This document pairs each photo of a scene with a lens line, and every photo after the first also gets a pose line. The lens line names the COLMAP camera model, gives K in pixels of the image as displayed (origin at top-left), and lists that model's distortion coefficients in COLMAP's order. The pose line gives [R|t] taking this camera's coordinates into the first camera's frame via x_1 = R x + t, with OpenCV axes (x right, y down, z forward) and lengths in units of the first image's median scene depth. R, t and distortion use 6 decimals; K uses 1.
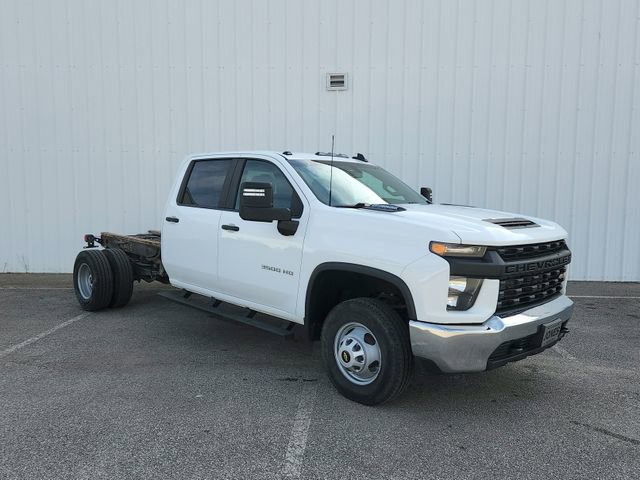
lens RADIAL K [[528.1, 0, 315.2], [0, 528.1, 239.1], [0, 0, 1]] dist [0.065344, -0.037861]
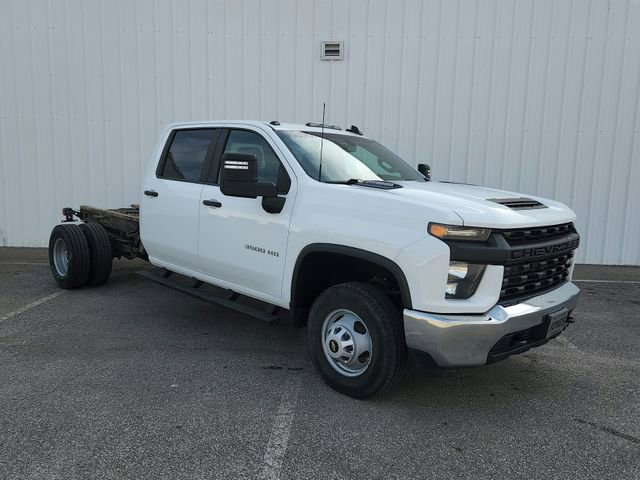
lens RADIAL K [[528.1, 0, 315.2], [0, 528.1, 239.1], [0, 0, 1]] dist [0.065344, -0.037861]
pose [[0.999797, 0.015904, 0.012392, 0.010829], [-0.016430, 0.998916, 0.043547, -0.002971], [-0.011686, -0.043742, 0.998975, 0.086397]]
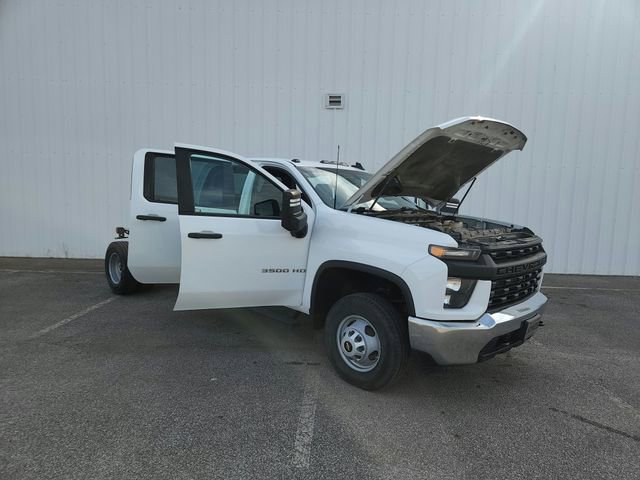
lens RADIAL K [[421.9, 0, 320.0], [0, 421.9, 240.0], [0, 0, 1]] dist [0.074097, -0.058093]
pose [[0.999467, 0.018405, 0.026957, -0.027133], [-0.018973, 0.999600, 0.020970, -0.016460], [-0.026560, -0.021470, 0.999417, 0.116646]]
